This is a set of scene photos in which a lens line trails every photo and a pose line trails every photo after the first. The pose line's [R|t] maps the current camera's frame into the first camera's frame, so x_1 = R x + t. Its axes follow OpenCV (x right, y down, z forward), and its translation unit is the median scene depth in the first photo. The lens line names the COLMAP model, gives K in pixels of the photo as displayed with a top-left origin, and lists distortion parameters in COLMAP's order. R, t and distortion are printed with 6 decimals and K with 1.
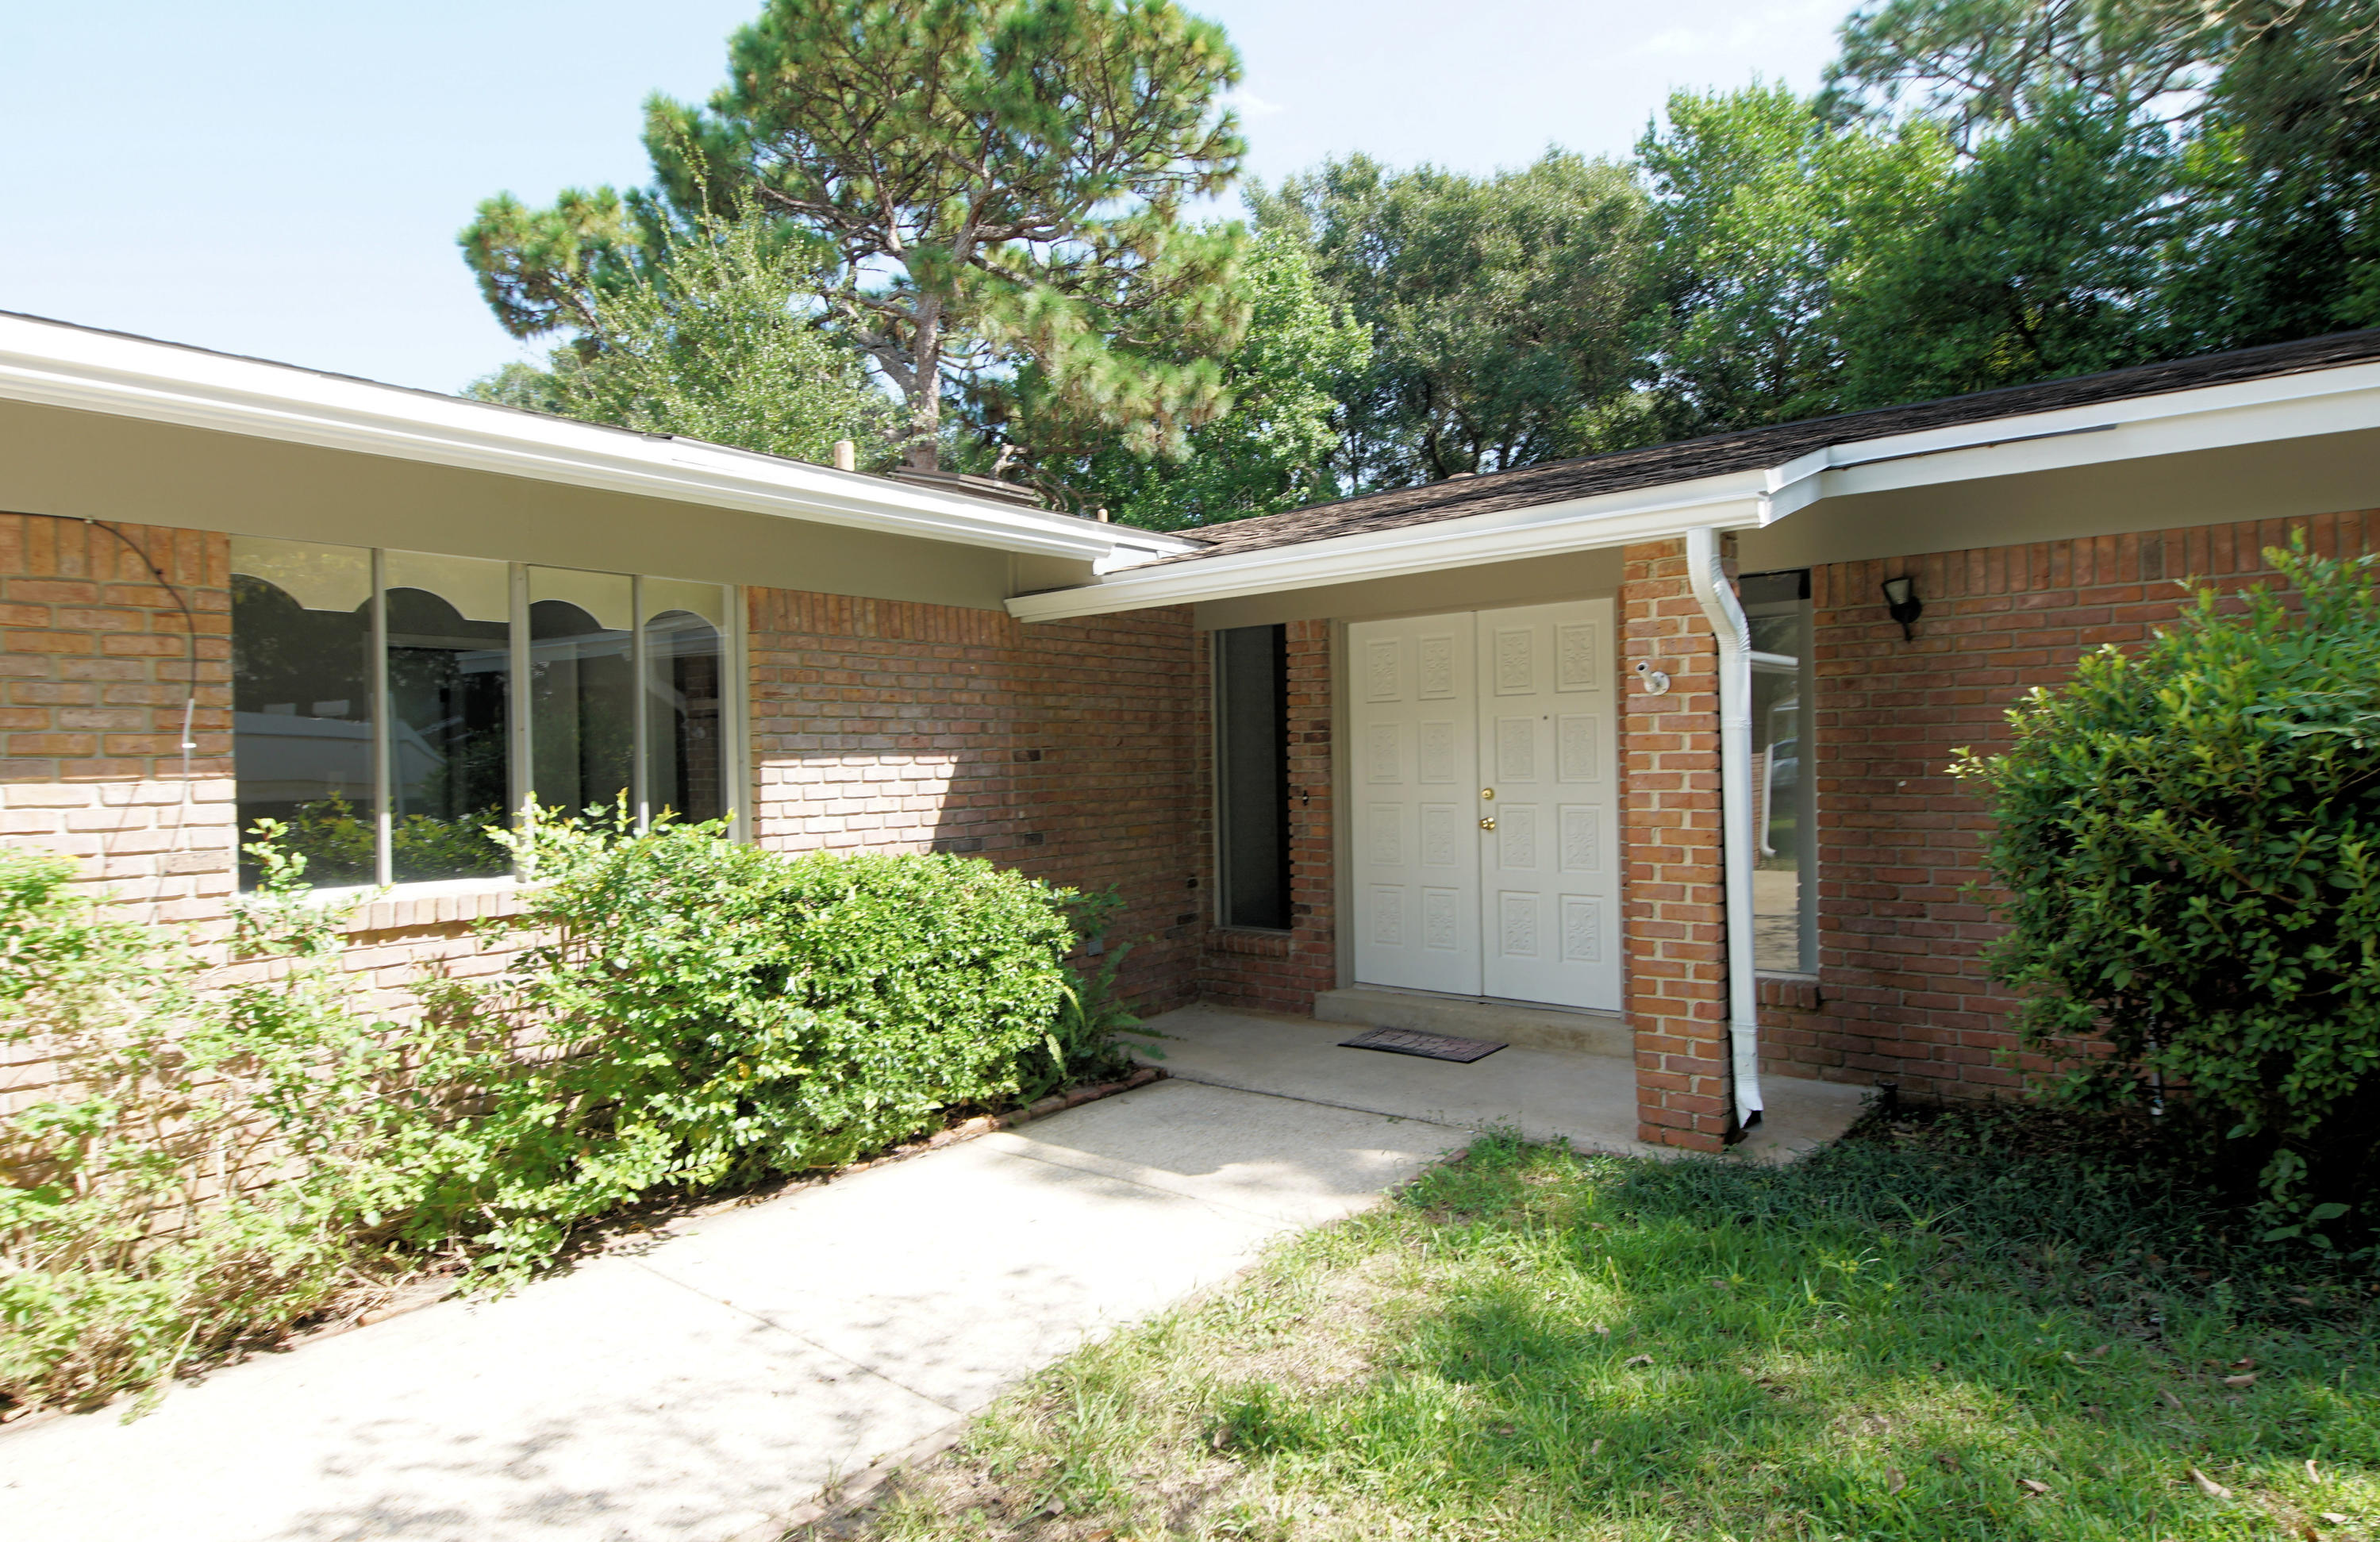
lens RADIAL K [[1295.8, 0, 1159.9], [0, 1295.8, 770.7], [0, 0, 1]] dist [0.039606, -0.048481]
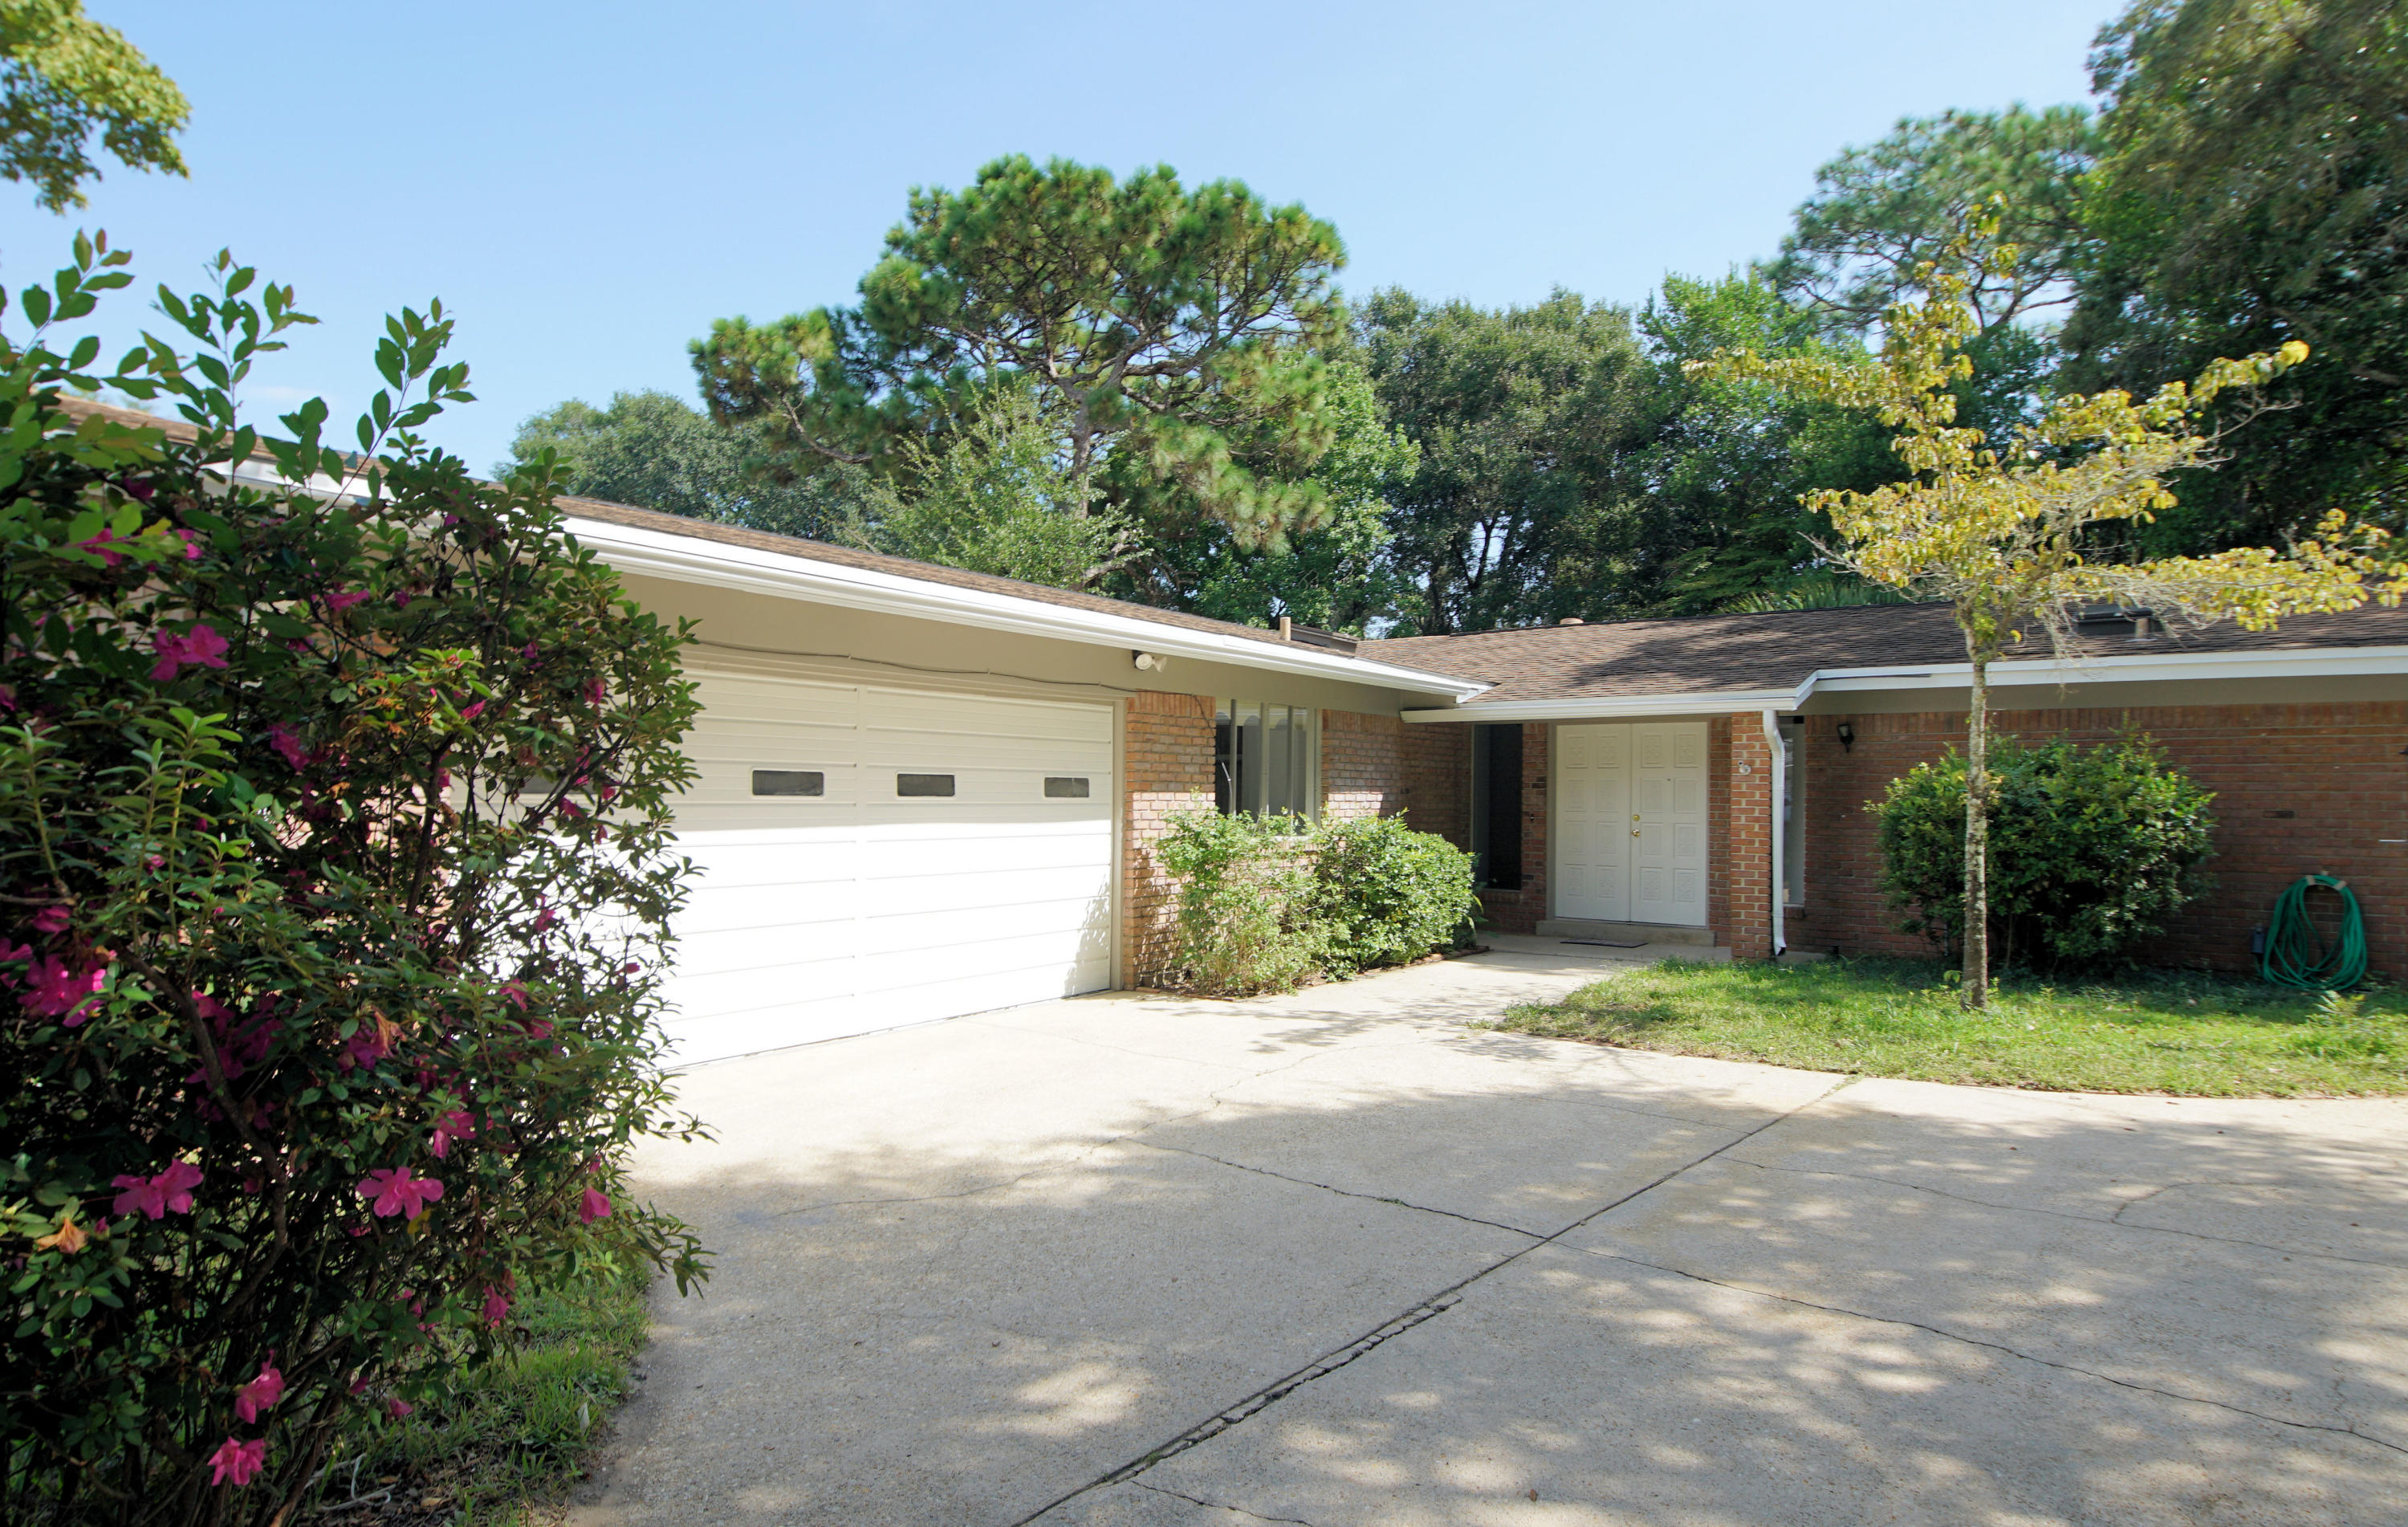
lens RADIAL K [[1351.8, 0, 1147.0], [0, 1351.8, 792.9], [0, 0, 1]] dist [0.036764, -0.046012]
pose [[0.998051, 0.029692, 0.054881, -0.166798], [-0.029240, 0.999532, -0.009007, 0.005814], [-0.055123, 0.007385, 0.998452, -0.280054]]
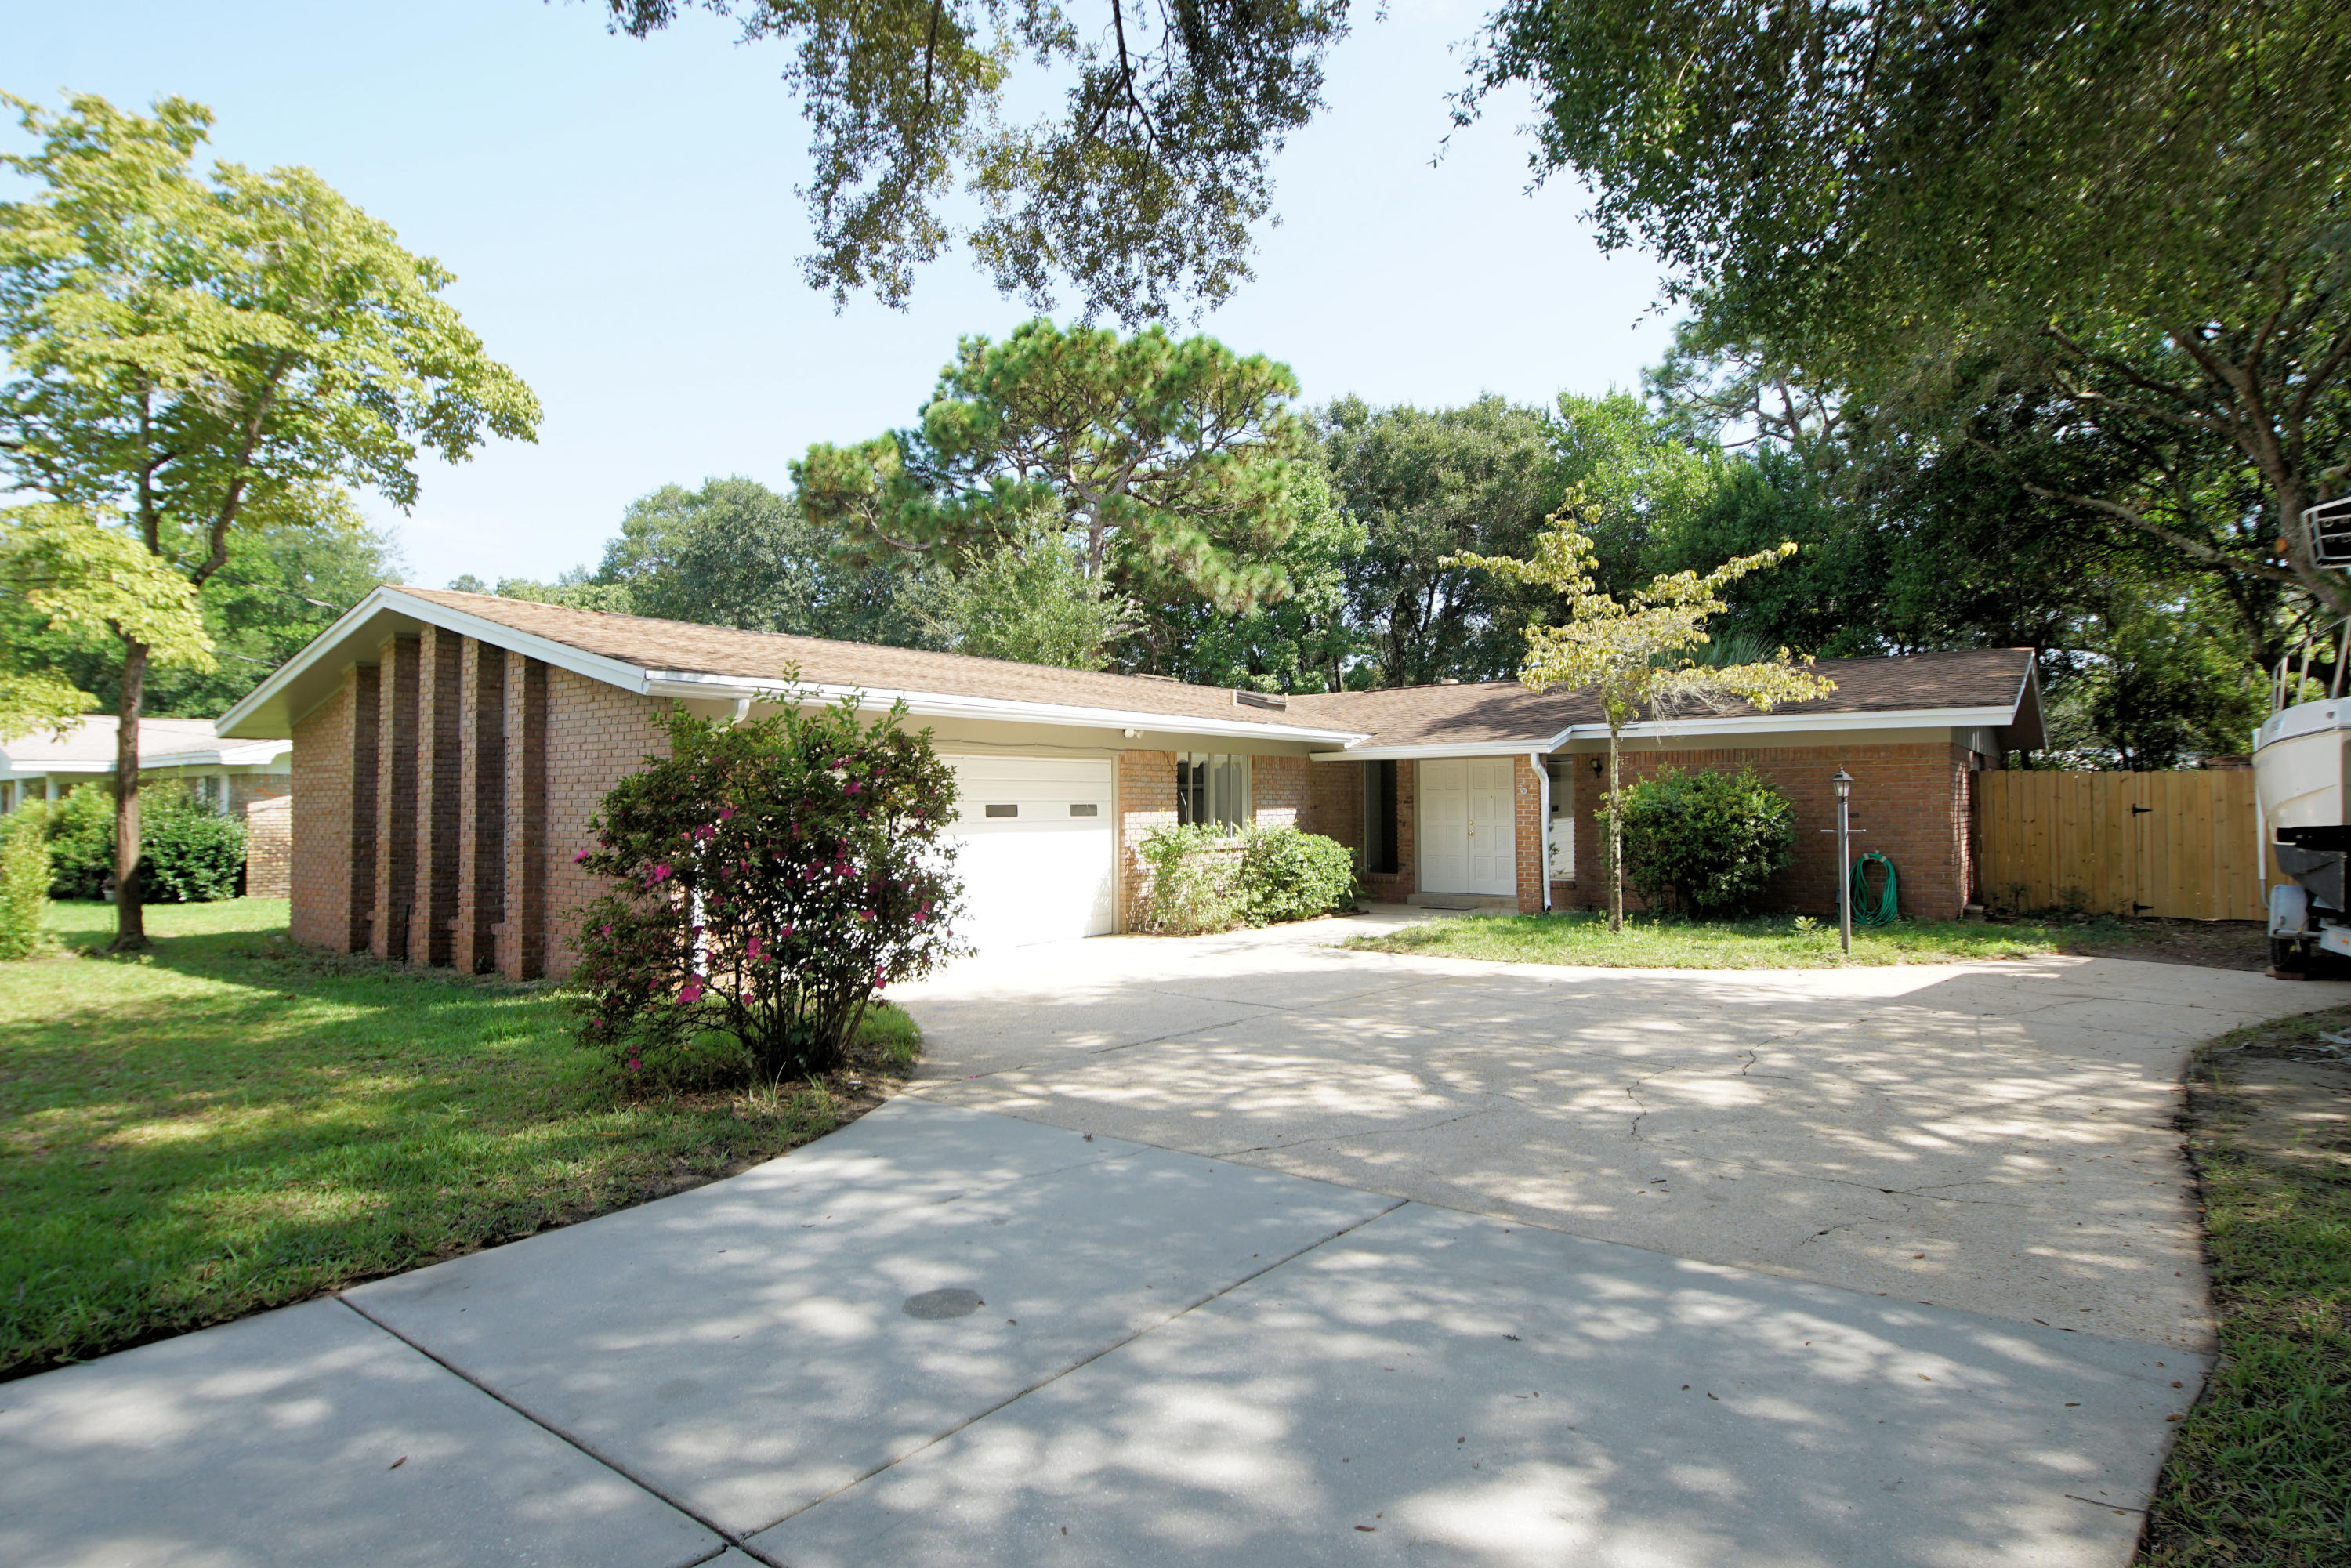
lens RADIAL K [[1258.0, 0, 1149.2], [0, 1258.0, 772.4], [0, 0, 1]] dist [0.036757, -0.035702]
pose [[0.999058, 0.015251, 0.040625, -0.161807], [-0.013840, 0.999299, -0.034791, 0.003738], [-0.041127, 0.034196, 0.998569, -0.496486]]
